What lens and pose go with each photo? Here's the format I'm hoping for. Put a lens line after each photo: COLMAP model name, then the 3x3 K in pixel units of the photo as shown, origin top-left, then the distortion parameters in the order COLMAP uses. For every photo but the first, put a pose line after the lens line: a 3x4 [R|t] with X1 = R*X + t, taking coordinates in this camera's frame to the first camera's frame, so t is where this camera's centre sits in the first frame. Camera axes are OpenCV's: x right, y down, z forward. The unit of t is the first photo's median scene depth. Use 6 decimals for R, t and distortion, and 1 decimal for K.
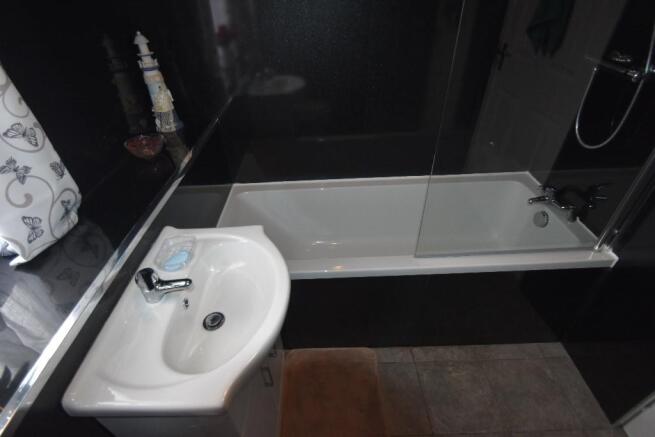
lens RADIAL K [[318.6, 0, 317.5], [0, 318.6, 224.3], [0, 0, 1]] dist [0.000778, -0.016848]
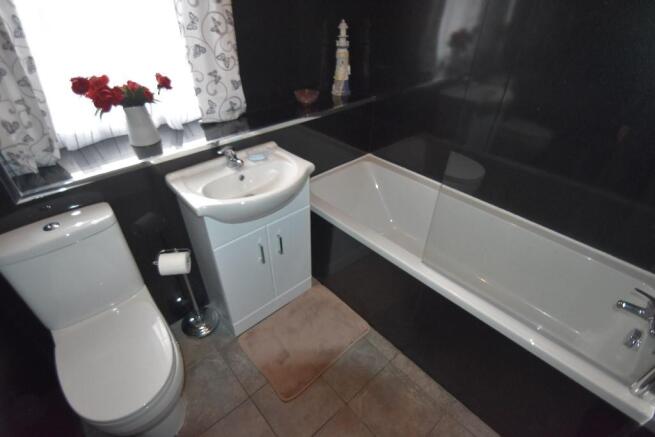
lens RADIAL K [[318.6, 0, 317.5], [0, 318.6, 224.3], [0, 0, 1]] dist [0.000778, -0.016848]
pose [[0.656134, 0.487087, -0.576398, 0.610728], [-0.483888, 0.857668, 0.173948, -0.017783], [0.579086, 0.164779, 0.798441, -0.047435]]
